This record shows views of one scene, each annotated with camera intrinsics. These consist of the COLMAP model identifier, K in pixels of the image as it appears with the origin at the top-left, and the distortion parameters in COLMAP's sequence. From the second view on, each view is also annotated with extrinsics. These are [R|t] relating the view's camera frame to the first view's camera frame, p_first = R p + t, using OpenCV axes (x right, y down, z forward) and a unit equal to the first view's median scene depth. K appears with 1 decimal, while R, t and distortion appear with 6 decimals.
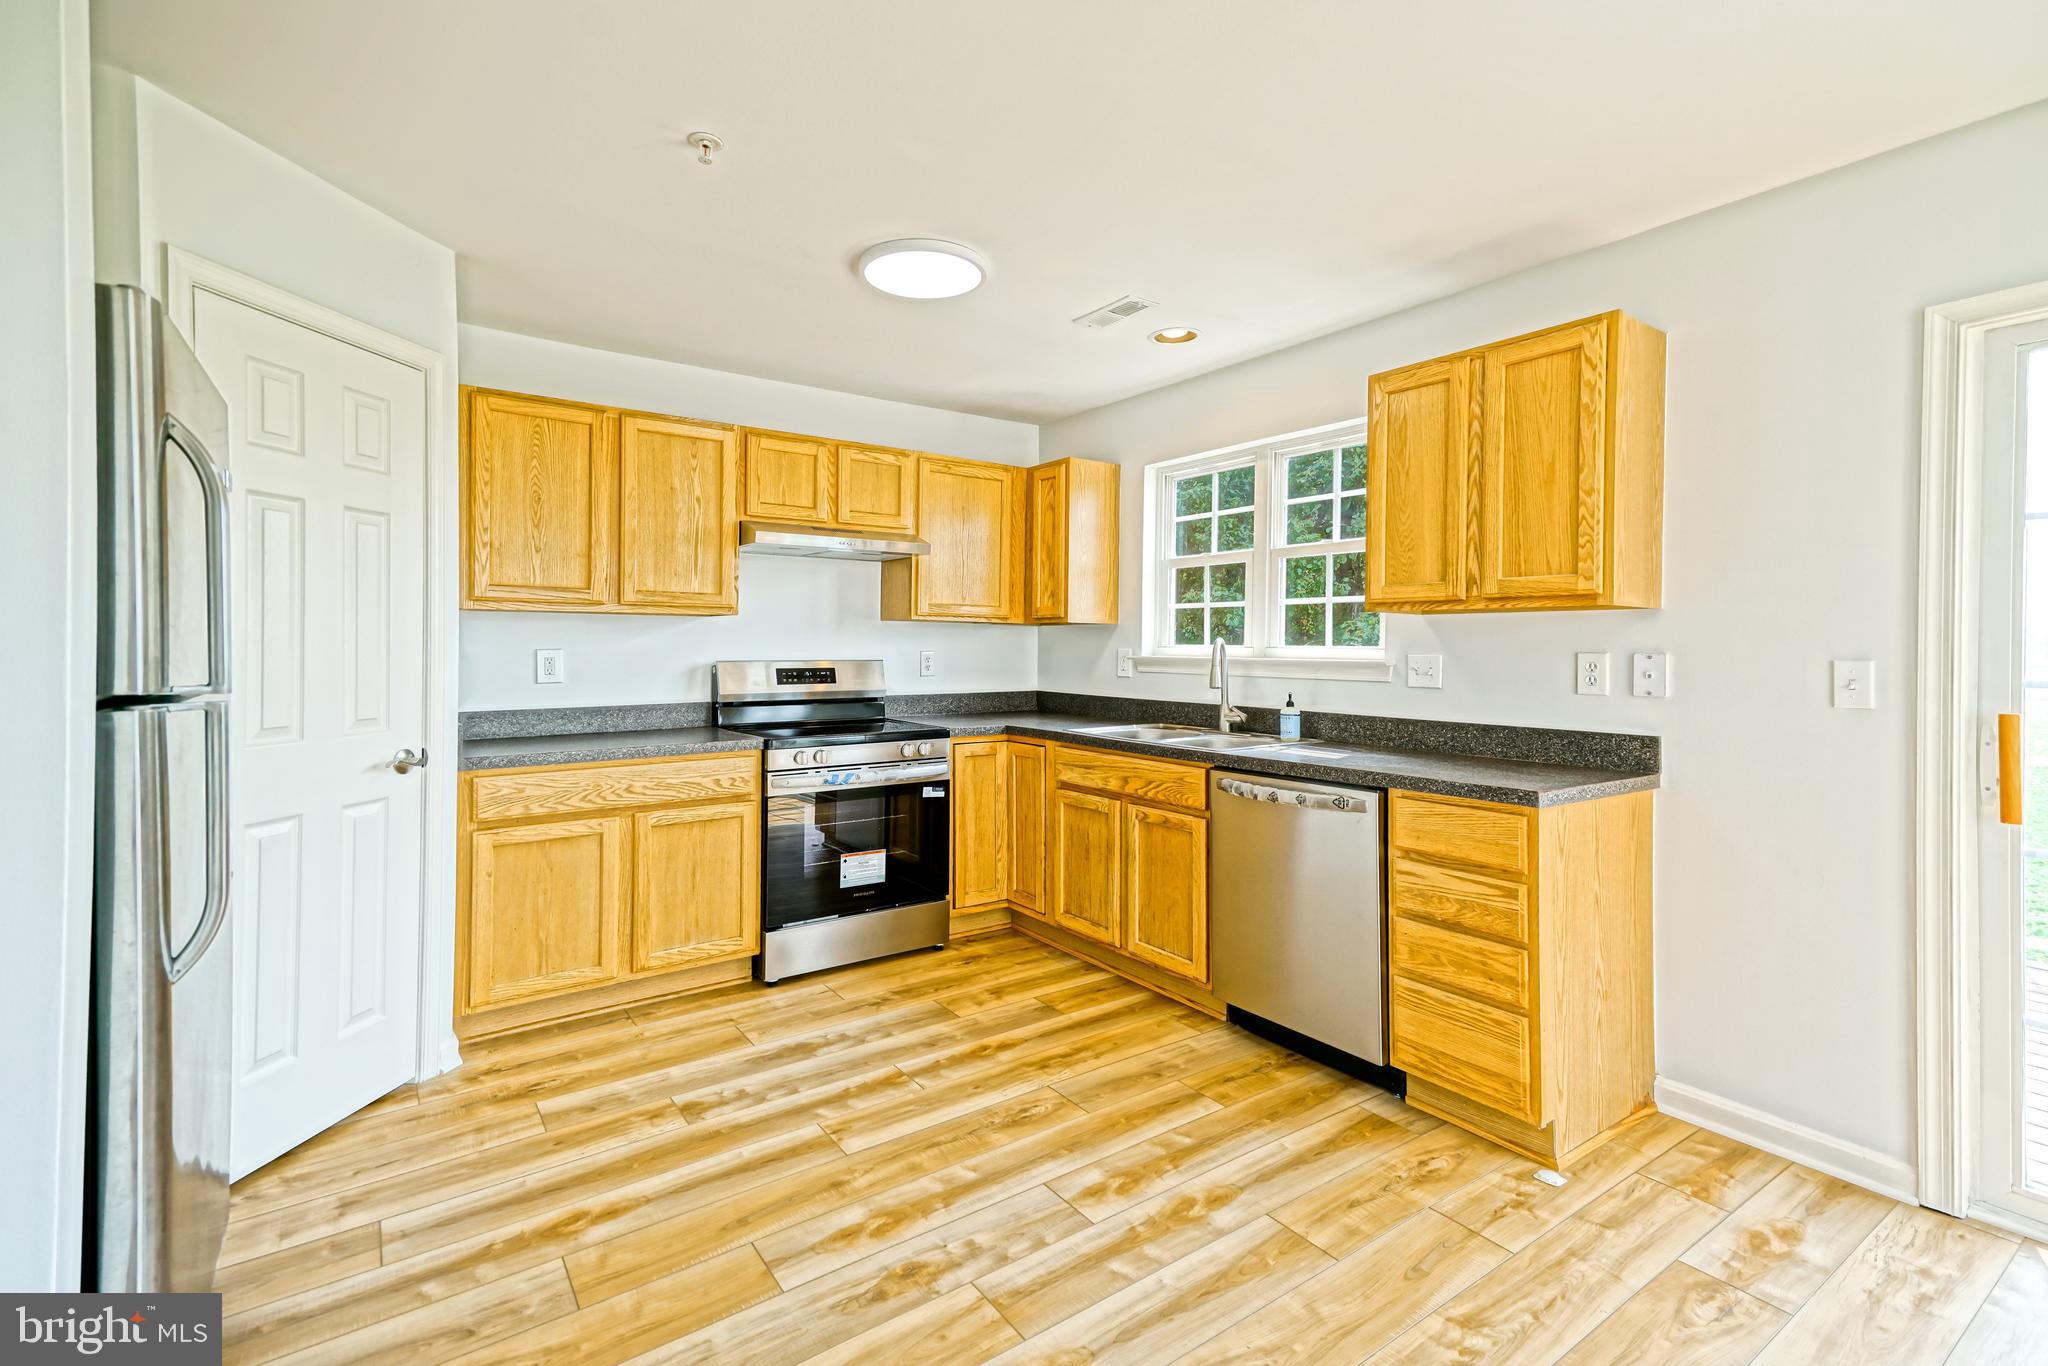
lens RADIAL K [[938.4, 0, 1000.9], [0, 938.4, 644.8], [0, 0, 1]] dist [0.038006, -0.000375]
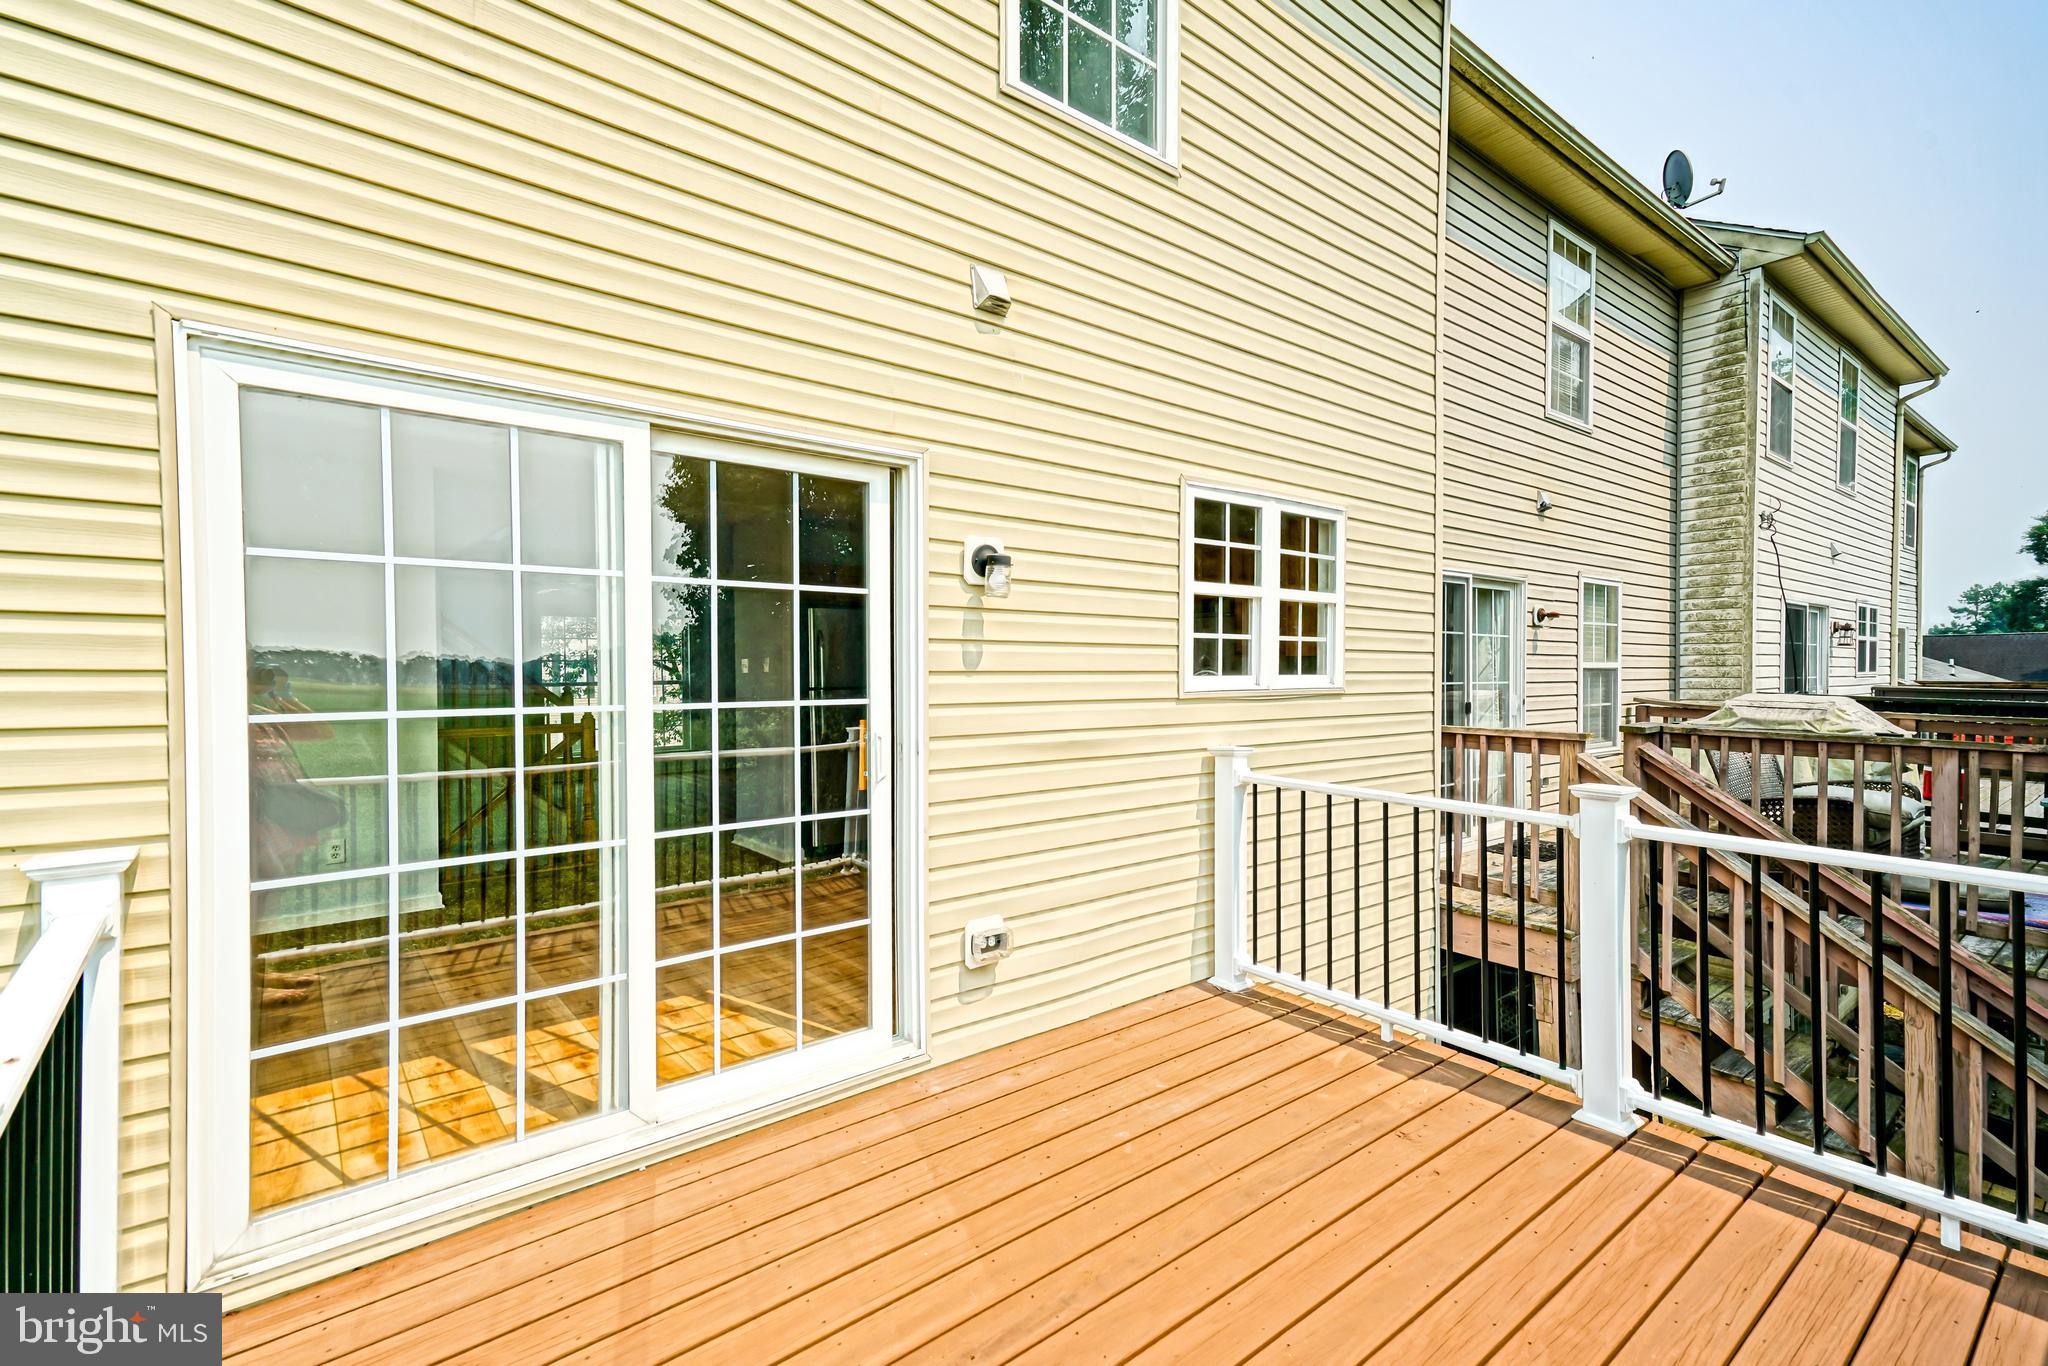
lens RADIAL K [[900.1, 0, 1017.4], [0, 900.1, 664.6], [0, 0, 1]] dist [0.033311, 0.000146]
pose [[-0.065684, -0.005530, 0.997825, -0.887229], [0.003502, 0.999977, 0.005772, -0.020488], [-0.997834, 0.003874, -0.065663, 1.576312]]
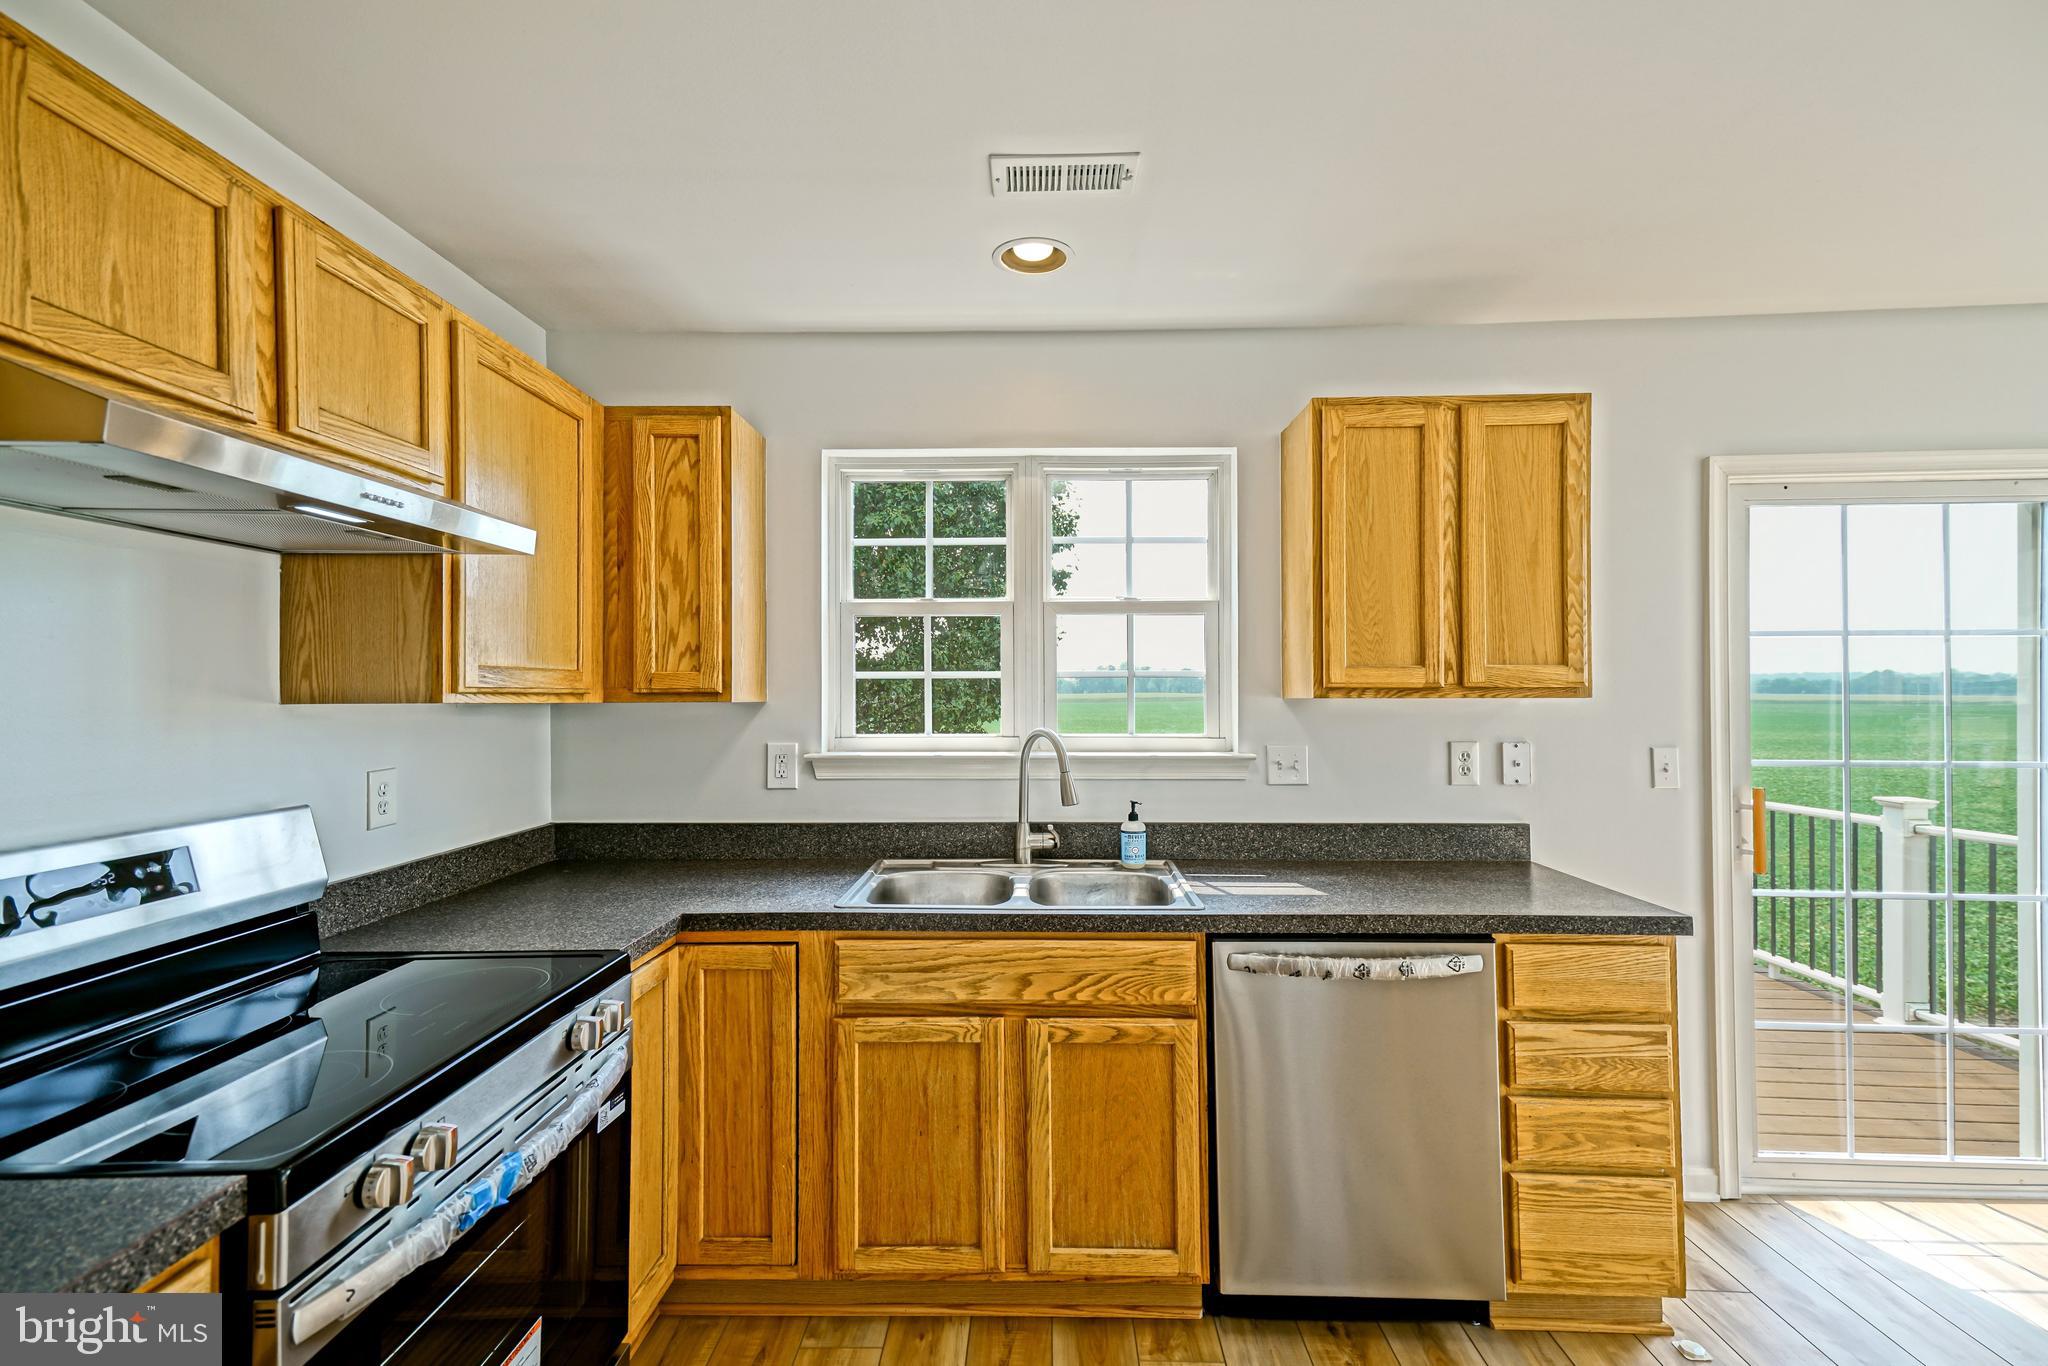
lens RADIAL K [[923.1, 0, 997.9], [0, 923.1, 686.6], [0, 0, 1]] dist [0.038510, -0.000523]
pose [[0.585791, -0.004288, 0.810451, -0.358529], [0.002084, 0.999991, 0.003785, -0.044072], [-0.810460, -0.000528, 0.585794, 0.692338]]
